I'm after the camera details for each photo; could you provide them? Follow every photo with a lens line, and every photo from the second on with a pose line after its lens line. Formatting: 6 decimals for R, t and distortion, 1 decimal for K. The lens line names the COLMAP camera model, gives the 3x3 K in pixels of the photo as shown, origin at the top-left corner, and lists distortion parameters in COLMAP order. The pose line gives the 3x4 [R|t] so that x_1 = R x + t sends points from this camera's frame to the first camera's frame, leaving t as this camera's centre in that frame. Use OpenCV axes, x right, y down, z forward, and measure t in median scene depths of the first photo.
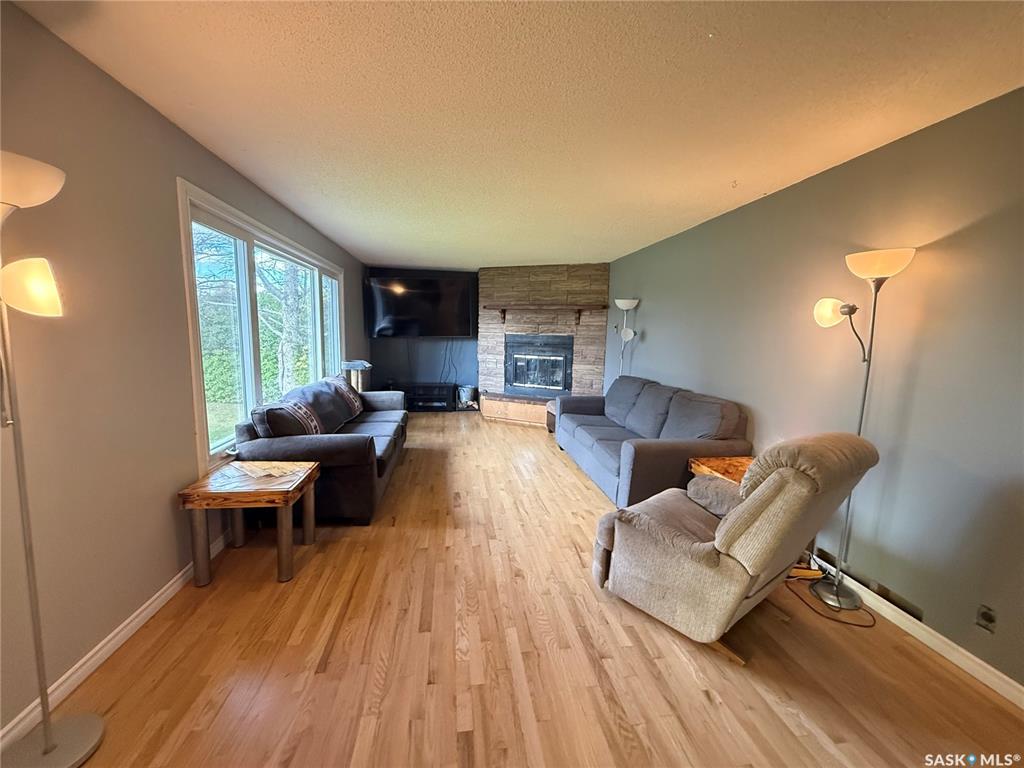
lens RADIAL K [[409.1, 0, 507.6], [0, 409.1, 384.1], [0, 0, 1]] dist [-0.000064, 0.000872]
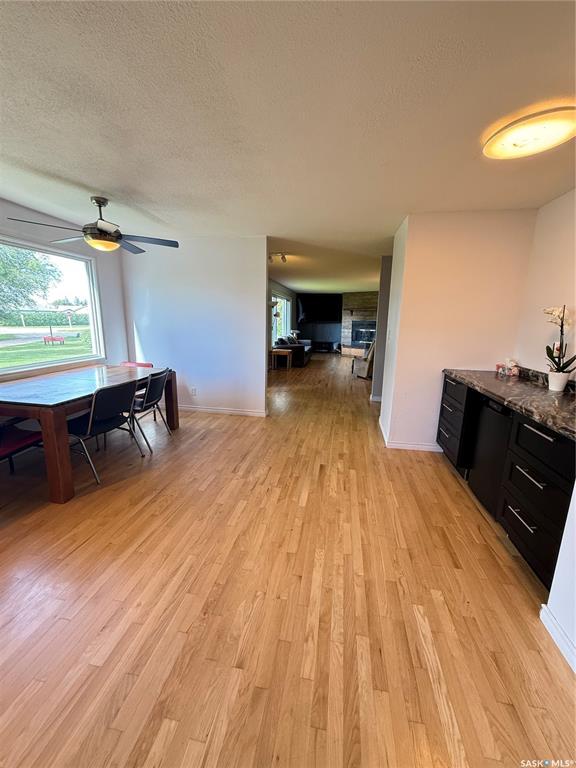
lens RADIAL K [[306.8, 0, 288.6], [0, 306.8, 382.8], [0, 0, 1]] dist [-0.000064, 0.000872]
pose [[0.952158, 0.055480, -0.300527, 0.198133], [-0.033253, 0.996353, 0.078581, 0.113019], [0.303791, -0.064828, 0.950531, -0.849264]]
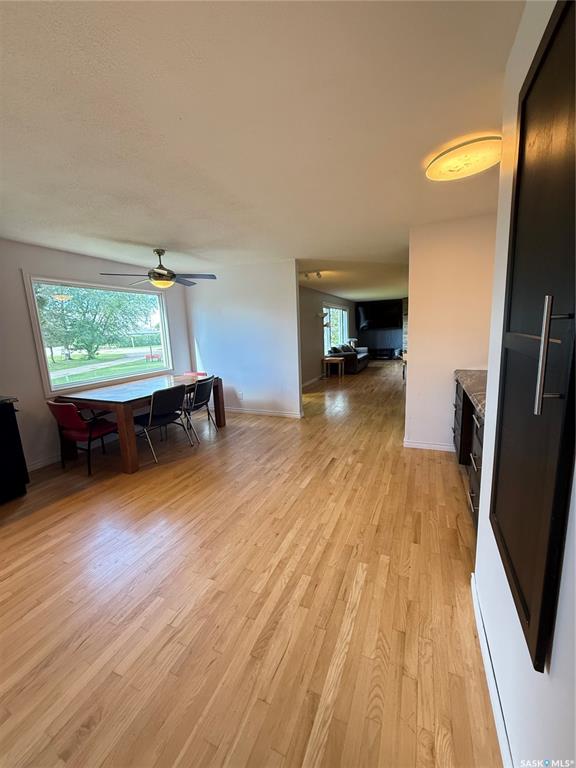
lens RADIAL K [[306.8, 0, 288.1], [0, 306.8, 383.4], [0, 0, 1]] dist [-0.000064, 0.000872]
pose [[0.849521, 0.029831, -0.526710, 0.316791], [-0.002130, 0.998586, 0.053122, 0.117545], [0.527550, -0.044006, 0.848384, -0.876392]]
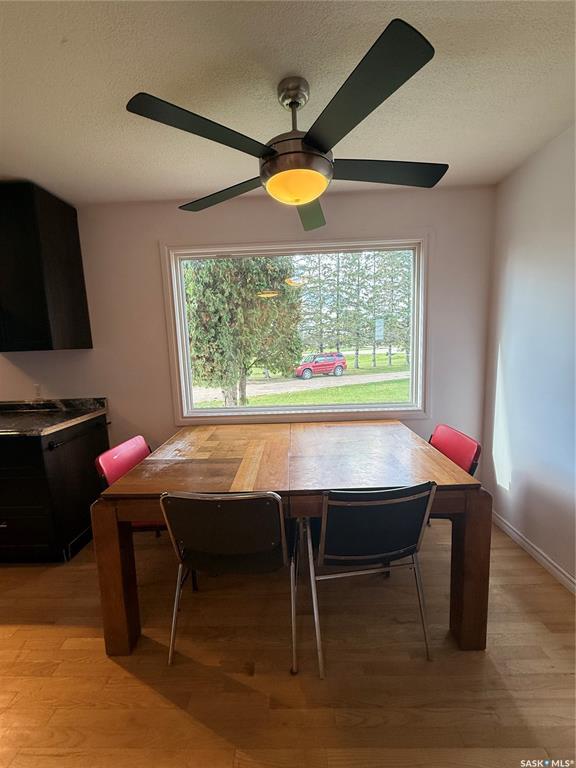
lens RADIAL K [[306.8, 0, 287.8], [0, 306.8, 379.1], [0, 0, 1]] dist [-0.000064, 0.000872]
pose [[-0.153002, 0.098600, -0.983295, 0.025325], [-0.096069, 0.988813, 0.114102, 0.062283], [0.983545, 0.111922, -0.141818, -0.470894]]
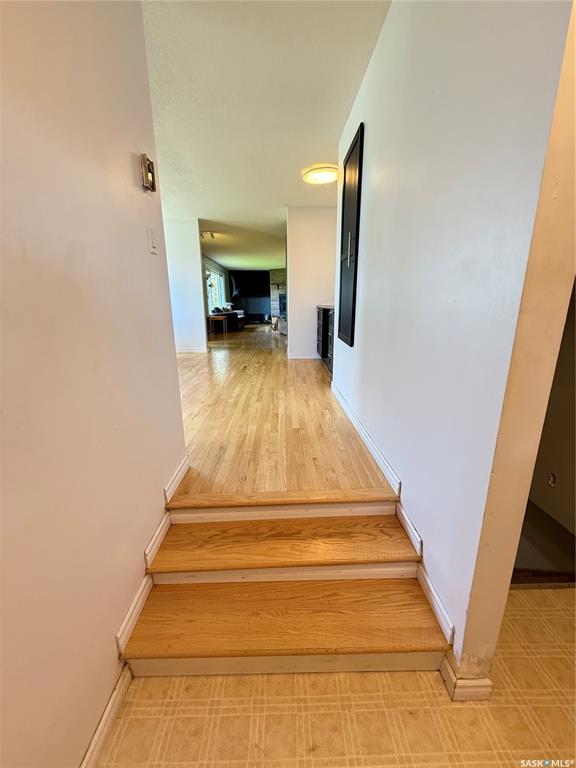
lens RADIAL K [[306.8, 0, 289.2], [0, 306.8, 382.7], [0, 0, 1]] dist [-0.000064, 0.000872]
pose [[0.993063, -0.000293, -0.117587, 0.306557], [0.015000, 0.992143, 0.124207, 0.220175], [0.116626, -0.125109, 0.985264, -1.125781]]
